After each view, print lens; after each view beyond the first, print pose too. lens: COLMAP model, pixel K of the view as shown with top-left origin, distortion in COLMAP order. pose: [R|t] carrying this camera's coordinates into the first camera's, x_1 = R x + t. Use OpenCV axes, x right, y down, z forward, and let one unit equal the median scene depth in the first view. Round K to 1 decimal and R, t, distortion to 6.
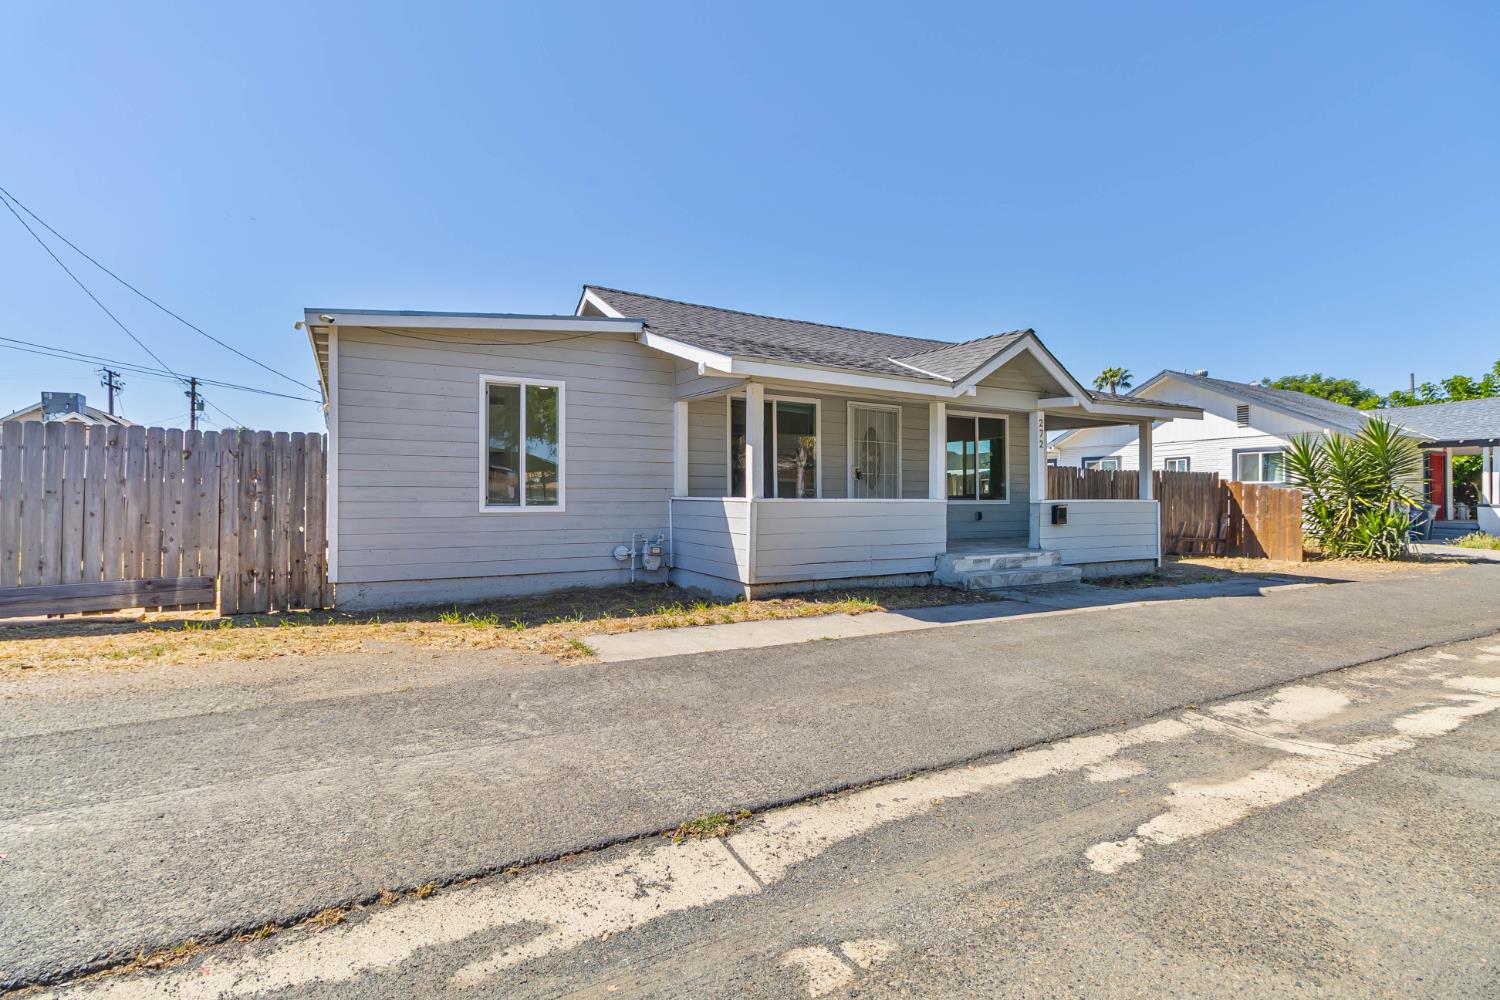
lens RADIAL K [[697.4, 0, 750.0], [0, 697.4, 500.0], [0, 0, 1]] dist [-0.001467, -0.000036]
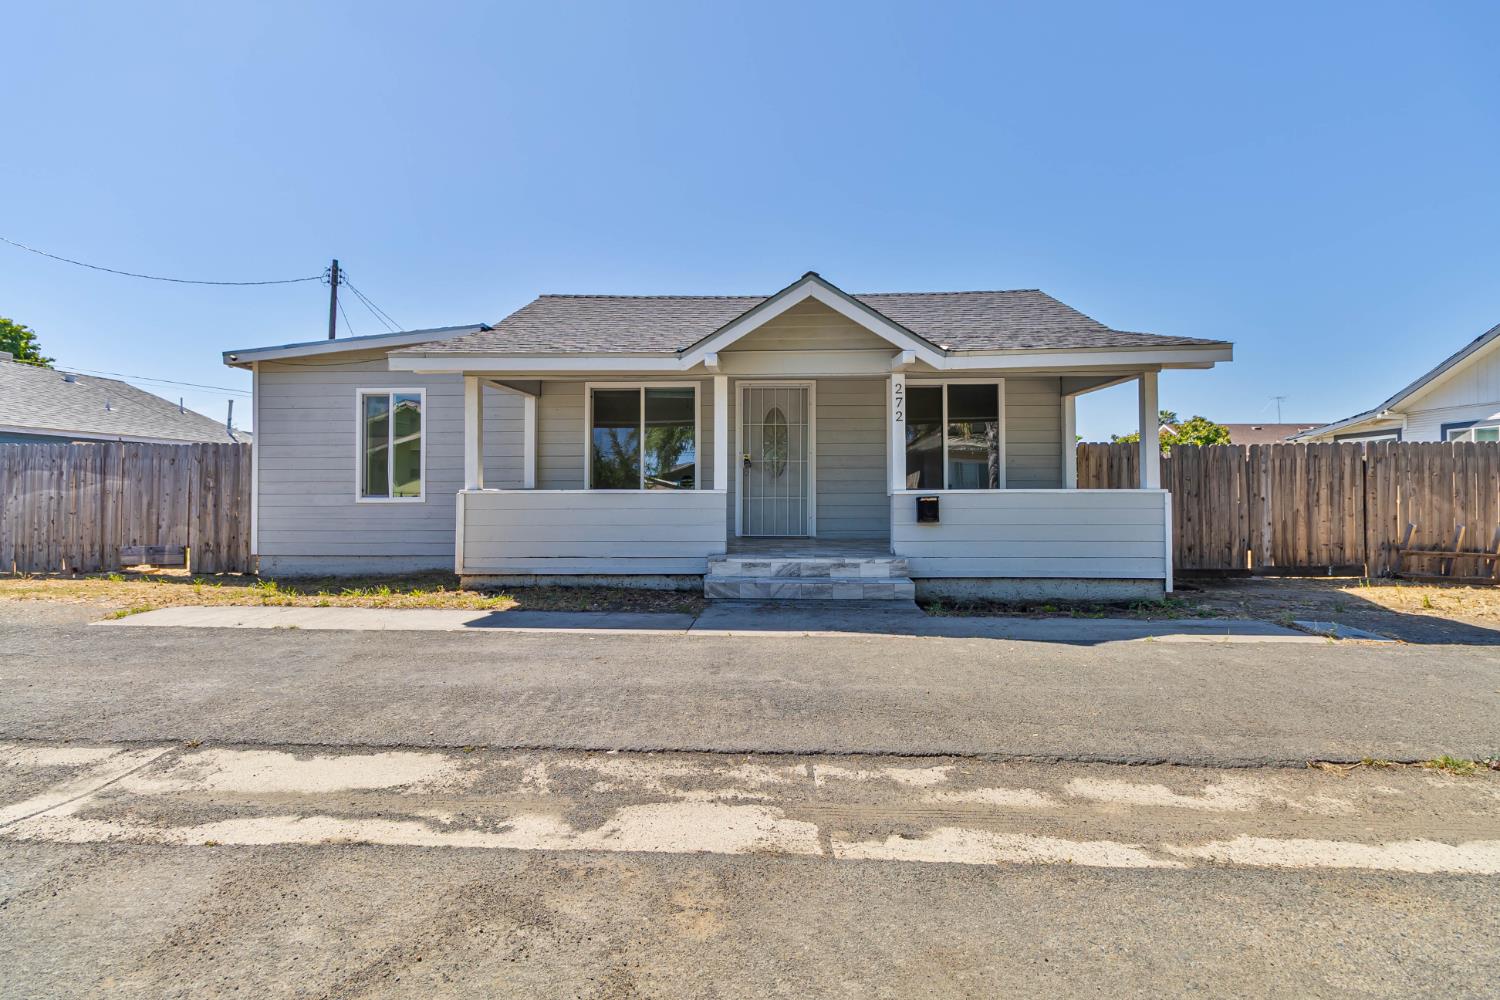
lens RADIAL K [[695.7, 0, 743.1], [0, 695.7, 487.0], [0, 0, 1]] dist [-0.000928, -0.000578]
pose [[0.851743, -0.006490, -0.523920, 0.818632], [0.002885, 0.999966, -0.007696, 0.002110], [0.523953, 0.005044, 0.851732, 0.325968]]
